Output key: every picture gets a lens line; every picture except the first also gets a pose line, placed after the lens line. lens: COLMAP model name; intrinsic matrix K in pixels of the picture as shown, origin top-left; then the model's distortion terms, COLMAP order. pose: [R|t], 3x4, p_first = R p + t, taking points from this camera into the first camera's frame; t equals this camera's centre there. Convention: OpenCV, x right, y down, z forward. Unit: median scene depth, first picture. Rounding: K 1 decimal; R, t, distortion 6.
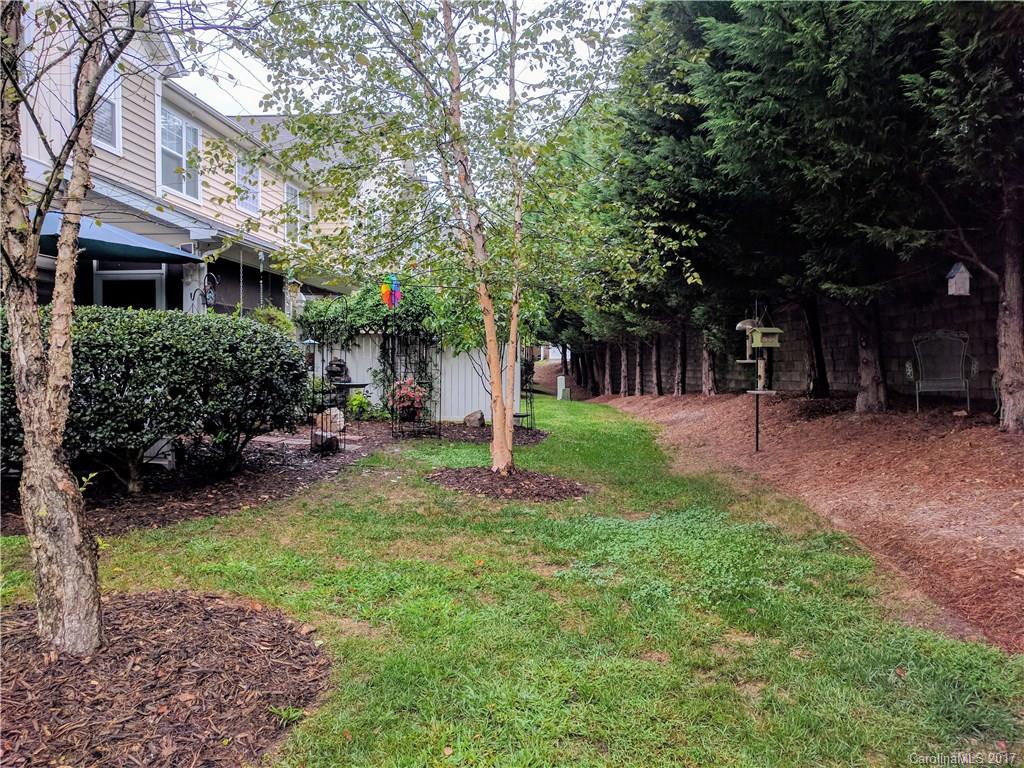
lens RADIAL K [[773.3, 0, 512.0], [0, 773.3, 384.0], [0, 0, 1]] dist [0.015075, 0.002781]
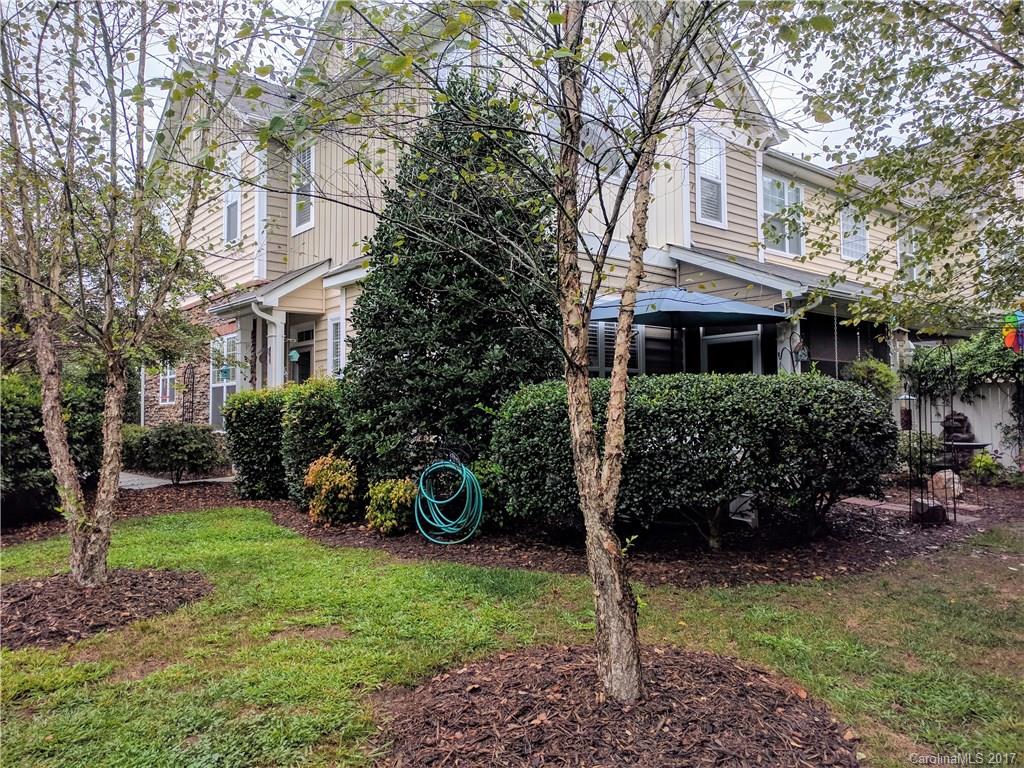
lens RADIAL K [[773.3, 0, 512.0], [0, 773.3, 384.0], [0, 0, 1]] dist [0.015075, 0.002781]
pose [[0.709491, -0.034969, -0.703846, 0.092146], [-0.007420, 0.998342, -0.057080, -0.028282], [0.704676, 0.045720, 0.708055, 0.070471]]
